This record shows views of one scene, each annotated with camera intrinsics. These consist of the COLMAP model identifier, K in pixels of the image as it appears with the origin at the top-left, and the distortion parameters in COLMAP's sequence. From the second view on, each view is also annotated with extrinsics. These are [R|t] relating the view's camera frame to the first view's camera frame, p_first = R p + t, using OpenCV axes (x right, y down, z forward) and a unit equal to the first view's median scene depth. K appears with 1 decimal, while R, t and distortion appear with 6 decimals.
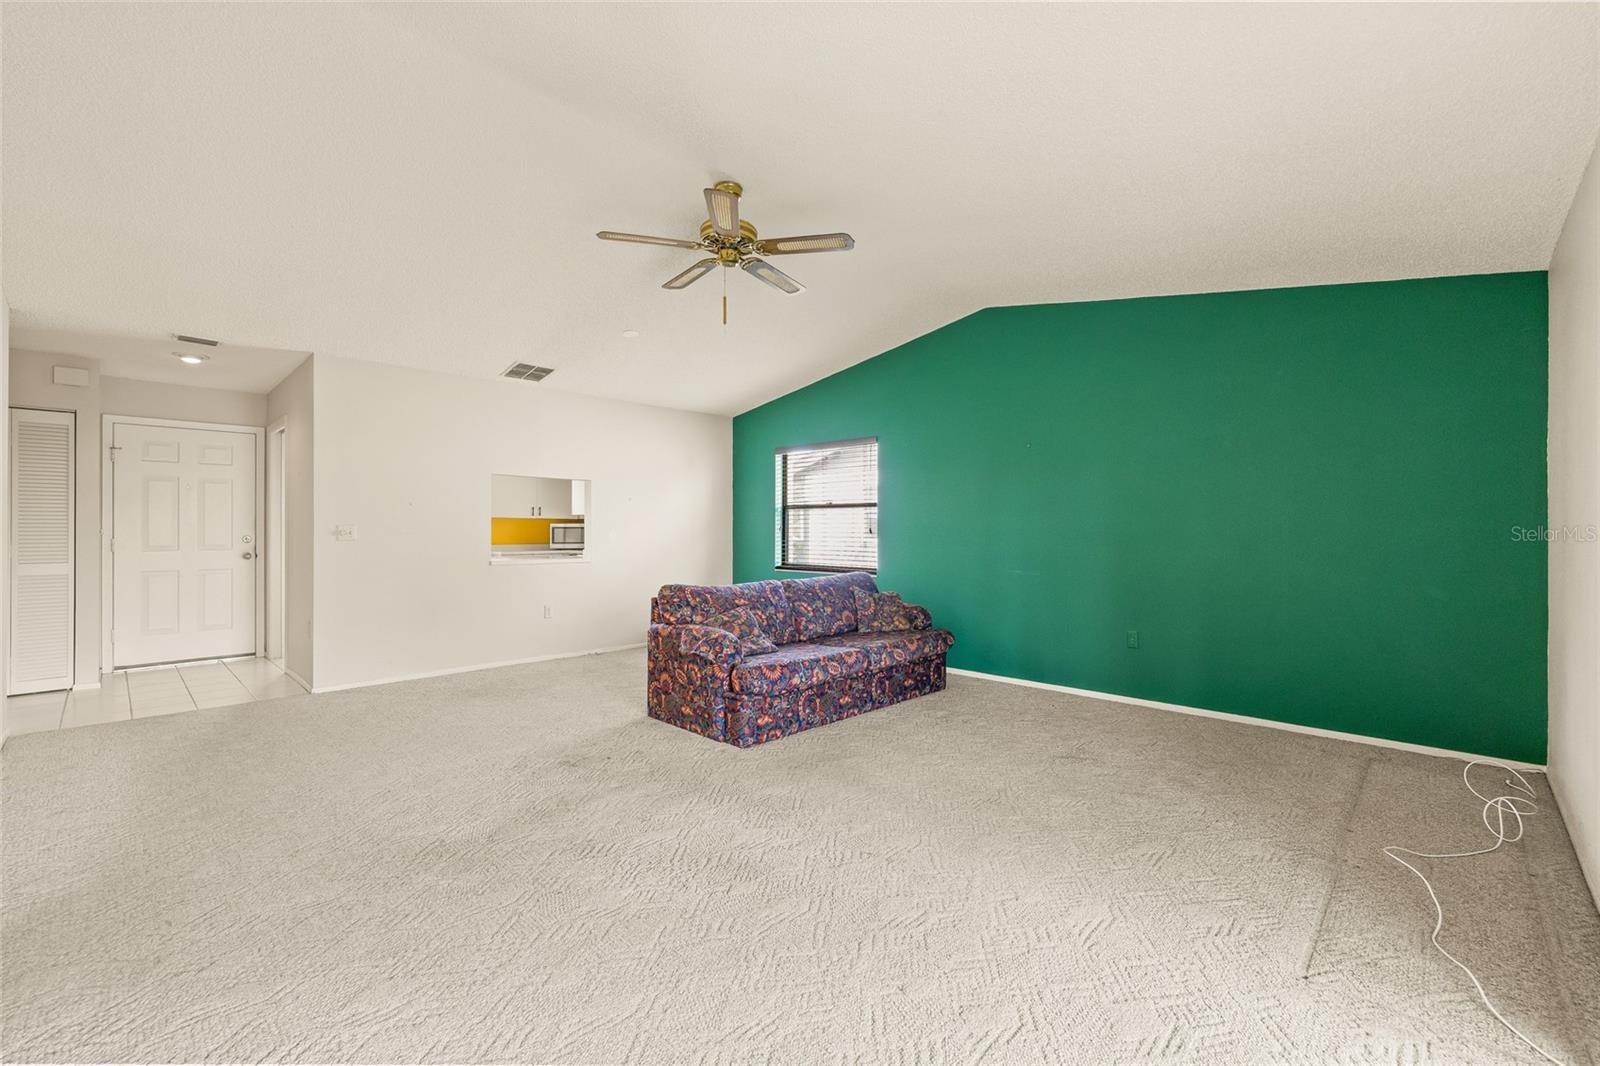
lens RADIAL K [[671.5, 0, 798.7], [0, 671.5, 530.2], [0, 0, 1]] dist [0.003796, -0.000187]
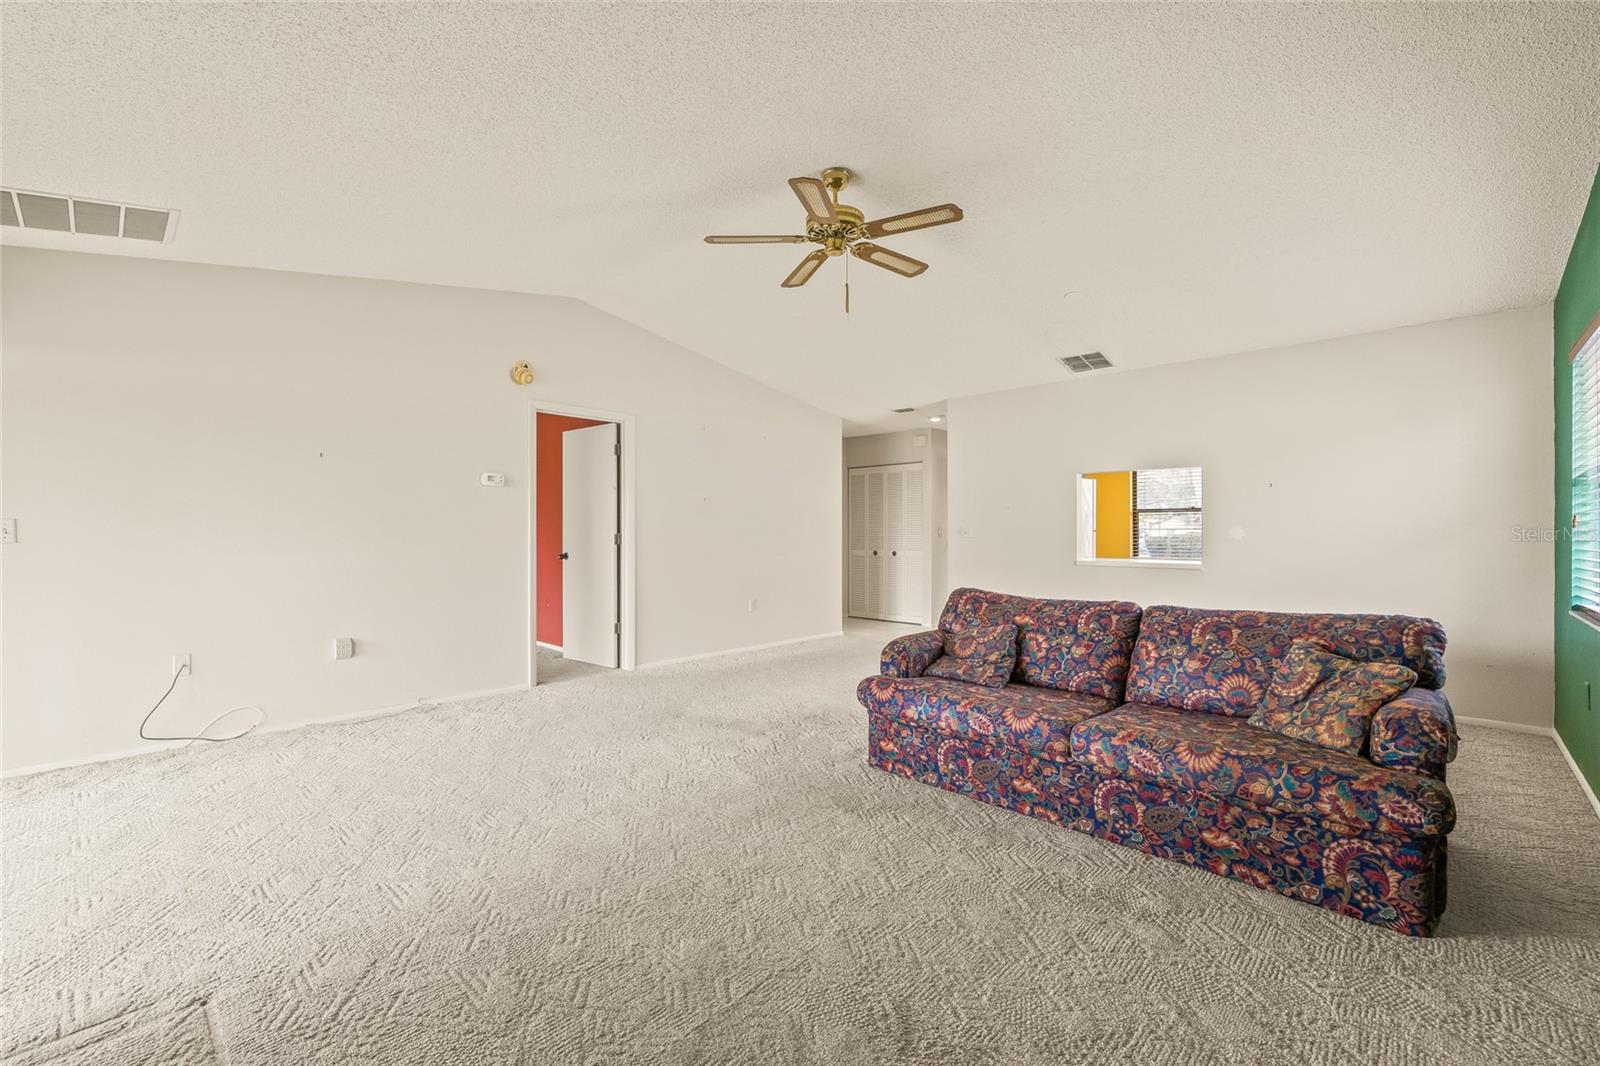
lens RADIAL K [[671.5, 0, 784.7], [0, 671.5, 530.6], [0, 0, 1]] dist [0.003796, -0.000187]
pose [[-0.005209, -0.009634, -0.999940, 0.715842], [-0.003523, 0.999948, -0.009616, 0.014811], [0.999980, 0.003473, -0.005243, 0.770105]]
